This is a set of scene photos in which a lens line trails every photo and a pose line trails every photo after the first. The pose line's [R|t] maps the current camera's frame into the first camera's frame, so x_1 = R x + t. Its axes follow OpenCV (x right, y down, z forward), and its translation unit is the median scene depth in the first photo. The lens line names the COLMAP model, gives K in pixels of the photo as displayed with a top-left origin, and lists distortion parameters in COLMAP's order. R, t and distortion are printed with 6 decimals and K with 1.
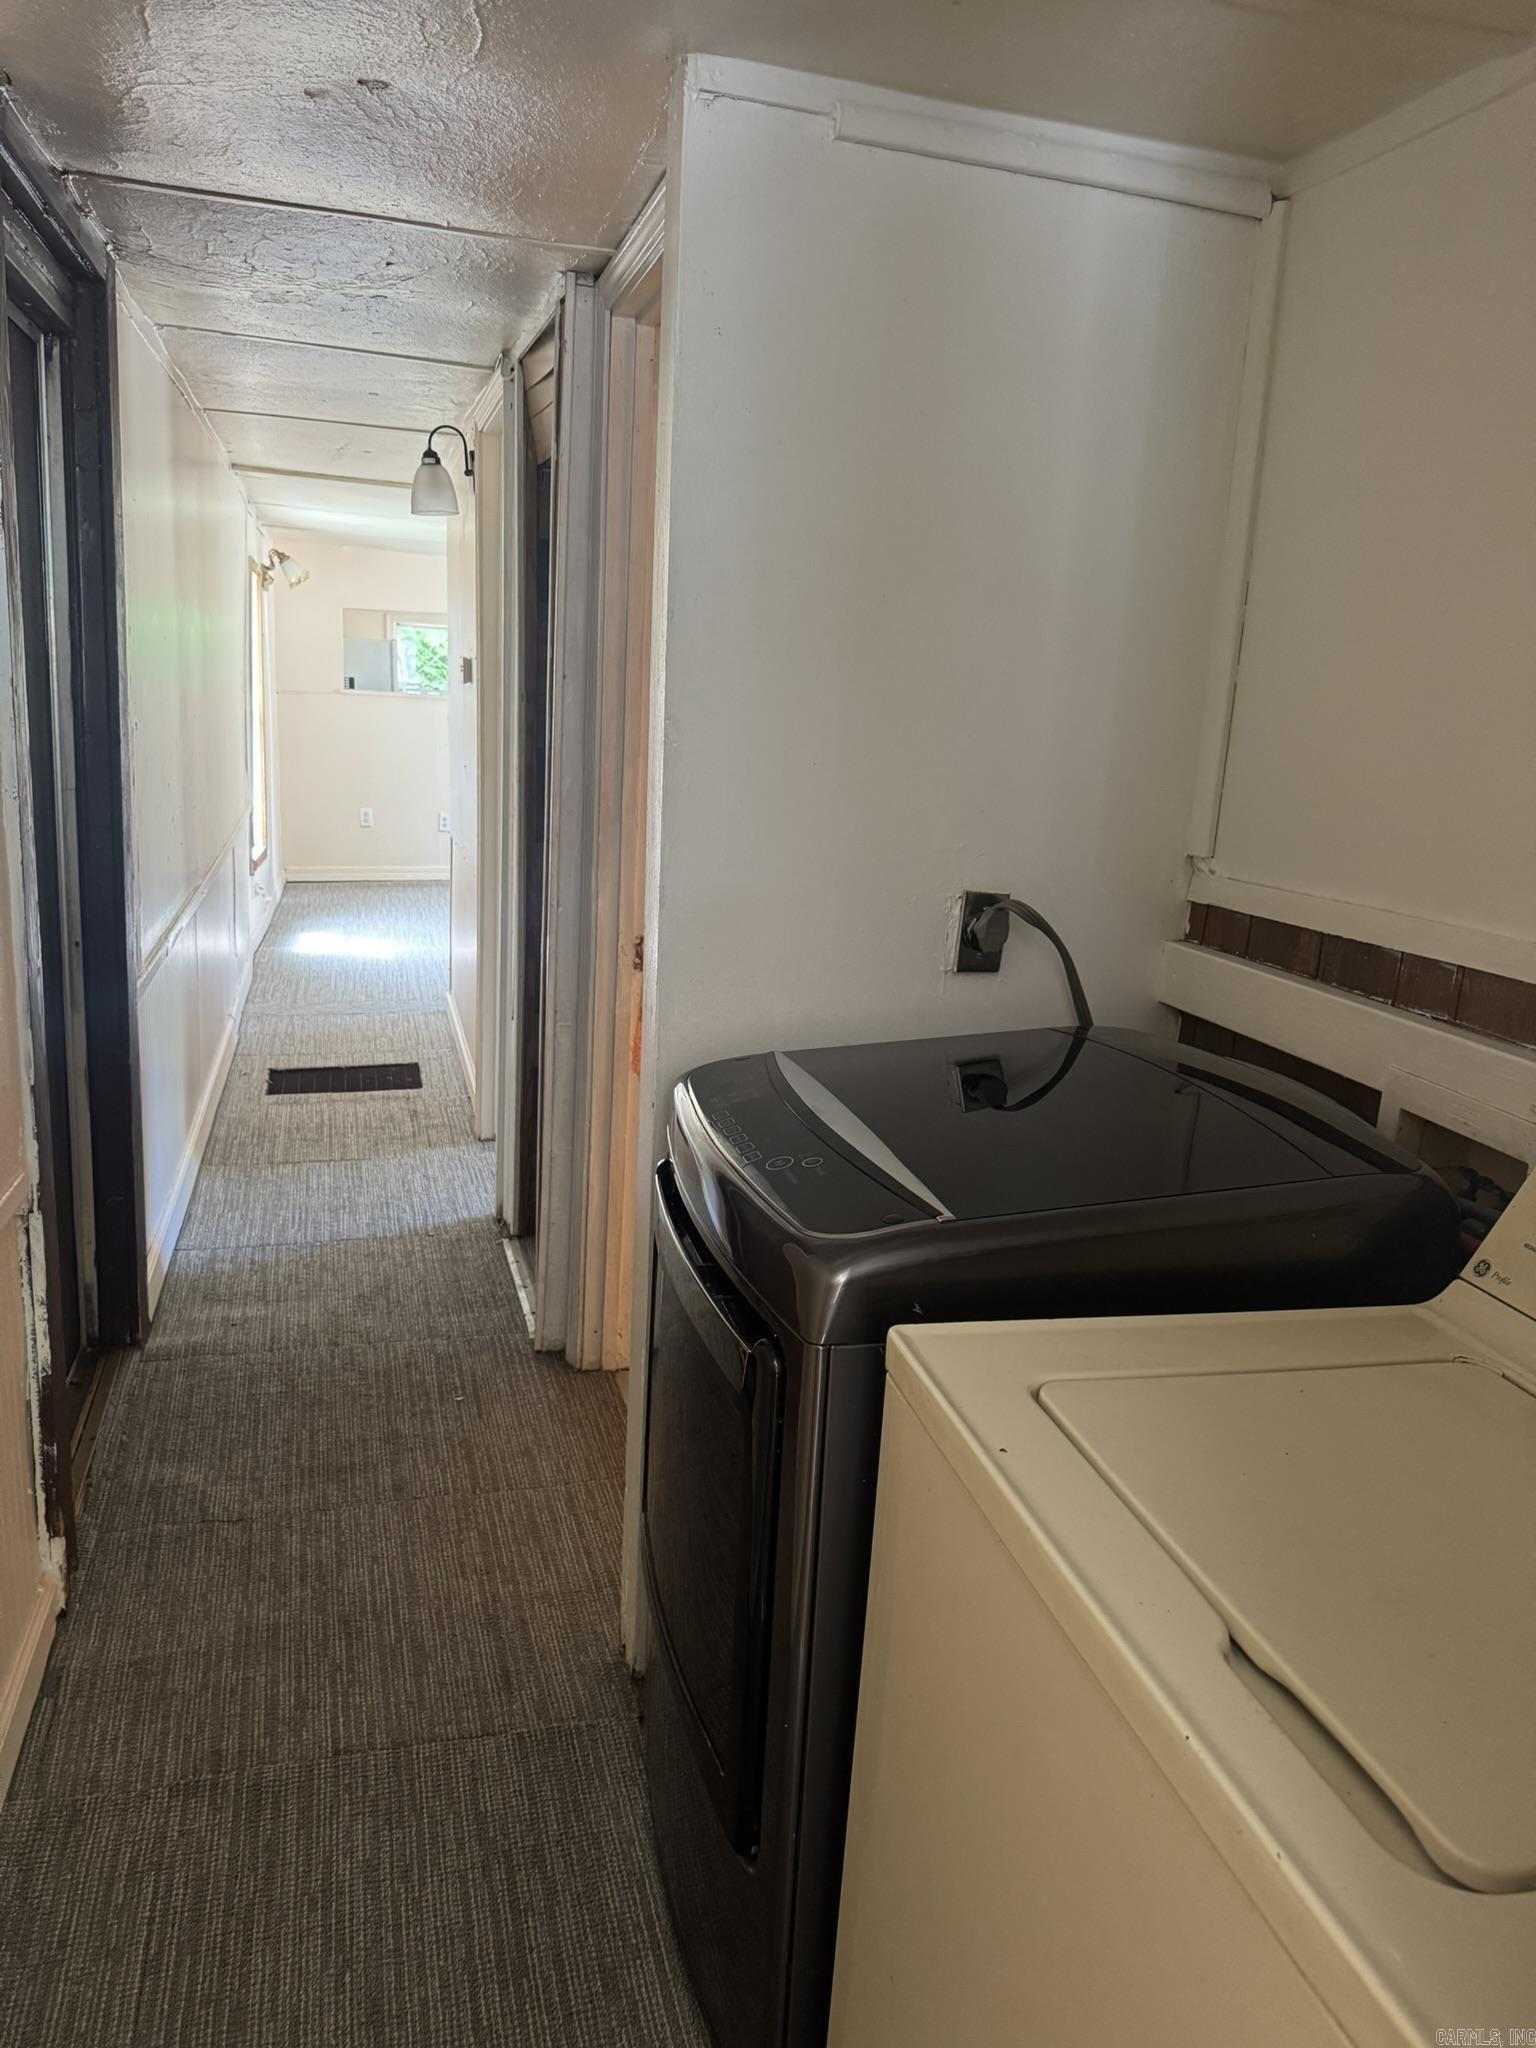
lens RADIAL K [[1472.1, 0, 768.0], [0, 1472.1, 1024.0], [0, 0, 1]] dist [0.085417, -0.132937]
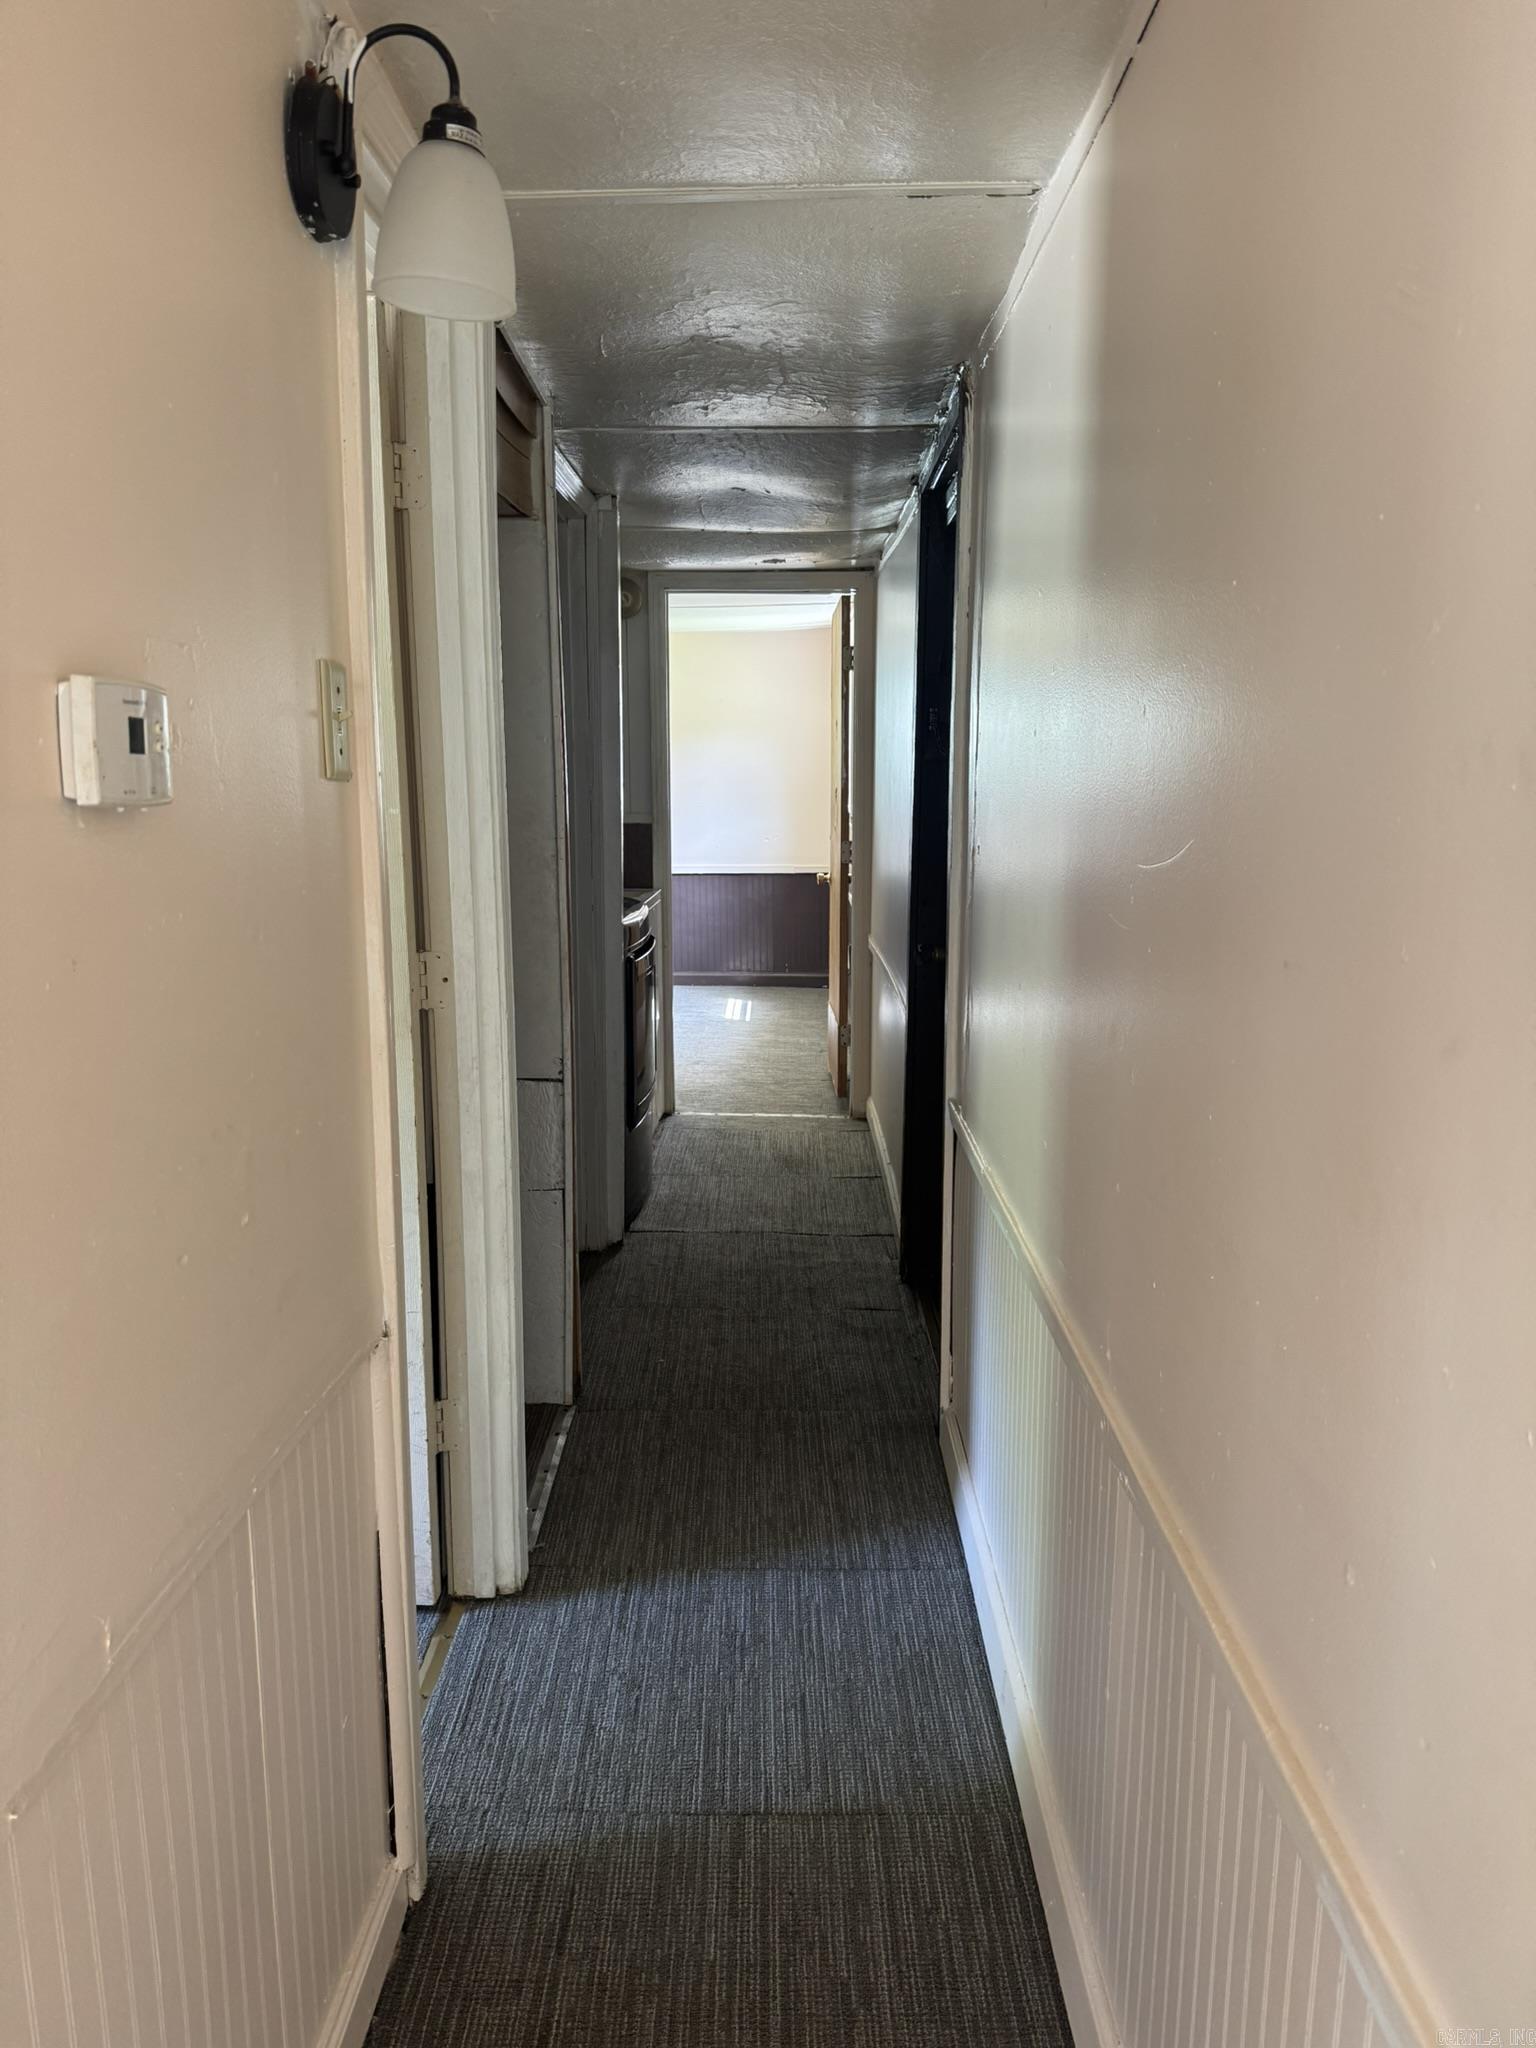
lens RADIAL K [[1472.1, 0, 768.0], [0, 1472.1, 1024.0], [0, 0, 1]] dist [0.085417, -0.132937]
pose [[-0.959719, -0.116289, 0.255768, -0.438154], [-0.003548, 0.915269, 0.402828, -0.369779], [-0.280940, 0.385694, -0.878813, 1.488998]]
